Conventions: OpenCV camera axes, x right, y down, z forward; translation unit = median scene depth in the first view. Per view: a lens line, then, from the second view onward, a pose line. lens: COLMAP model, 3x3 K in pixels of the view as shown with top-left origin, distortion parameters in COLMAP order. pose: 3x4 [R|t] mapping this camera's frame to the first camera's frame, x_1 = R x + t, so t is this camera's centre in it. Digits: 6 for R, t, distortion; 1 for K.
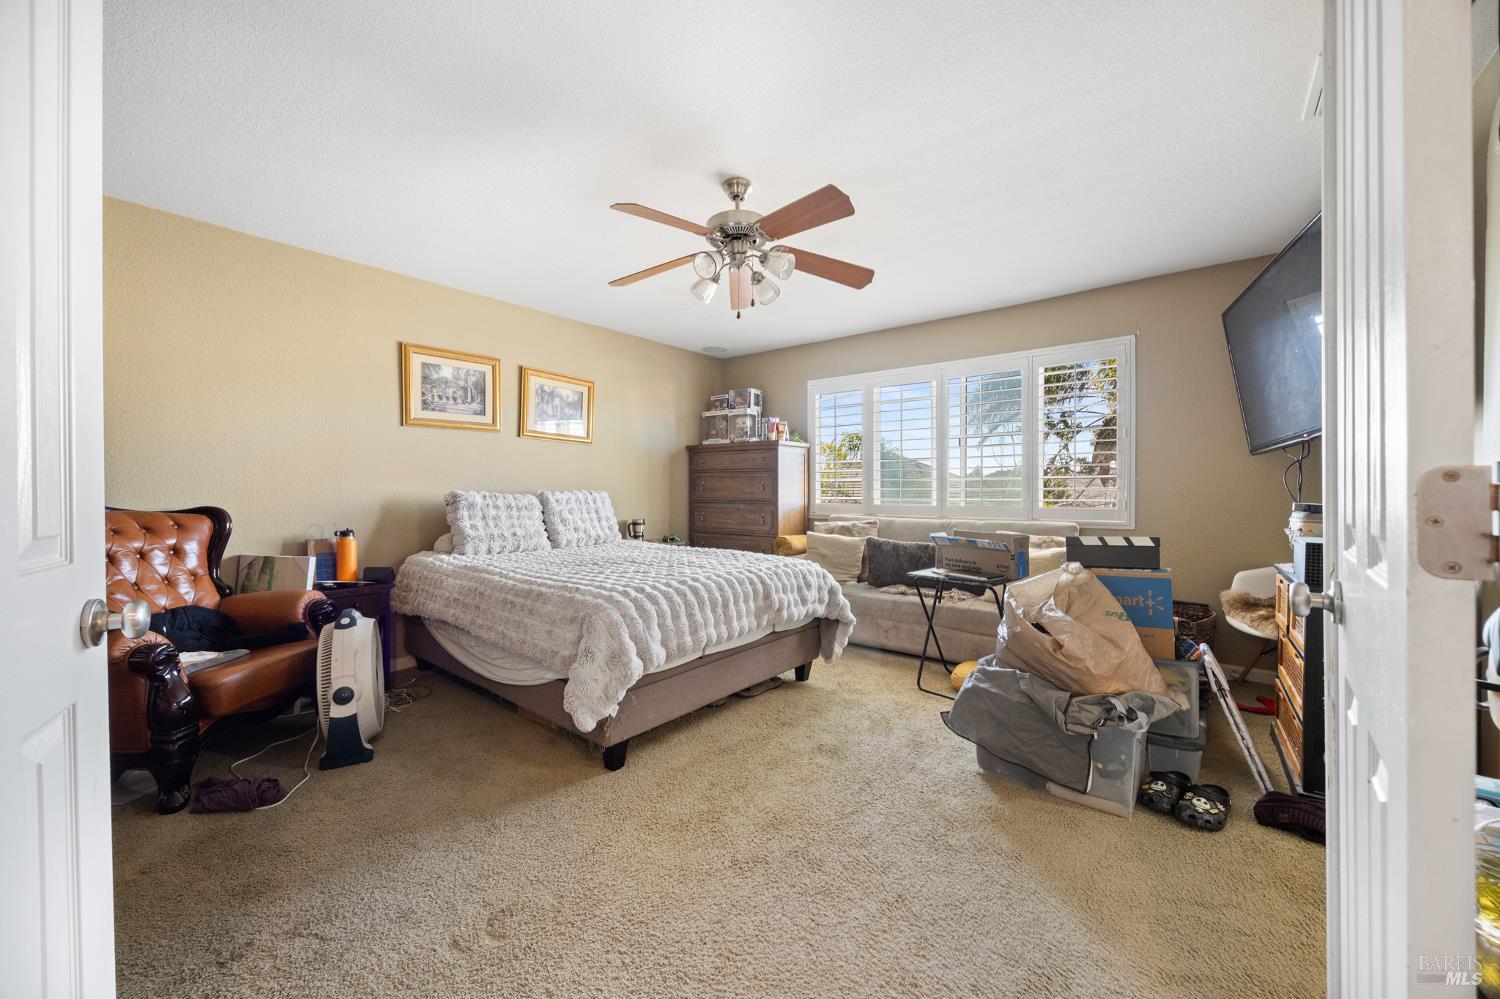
lens RADIAL K [[584.2, 0, 759.2], [0, 584.2, 493.2], [0, 0, 1]] dist [-0.007402, 0.001775]
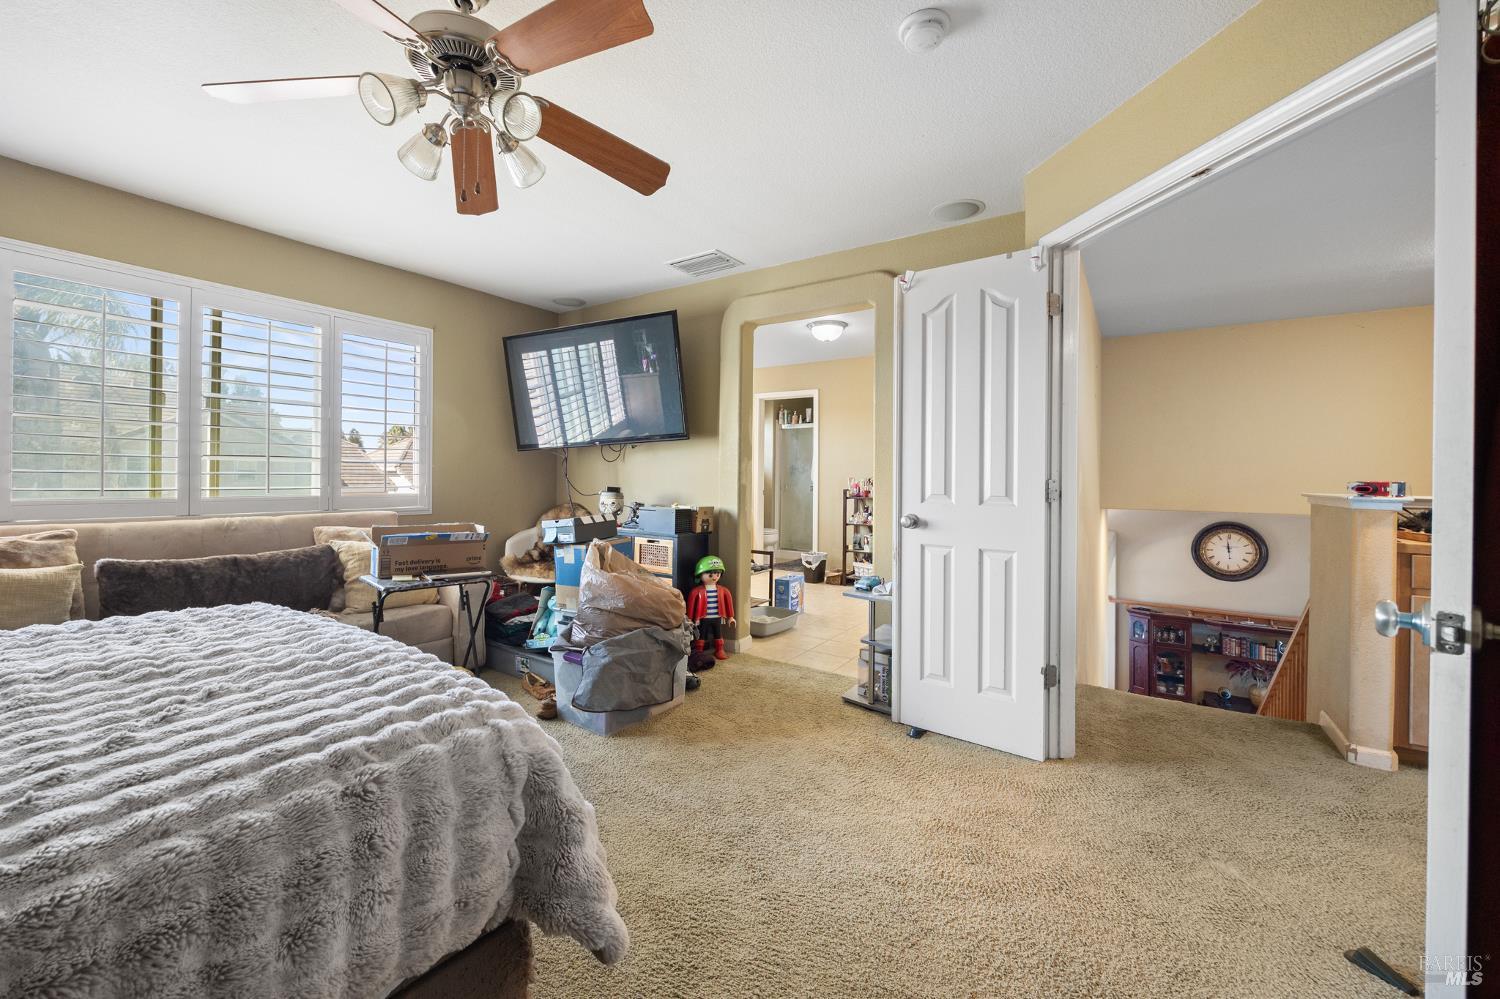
lens RADIAL K [[584.2, 0, 750.0], [0, 584.2, 478.6], [0, 0, 1]] dist [-0.007402, 0.001775]
pose [[-0.084176, -0.004170, 0.996442, -0.522468], [-0.007325, 0.999967, 0.003566, -0.010887], [-0.996424, -0.006999, -0.084203, 0.582865]]
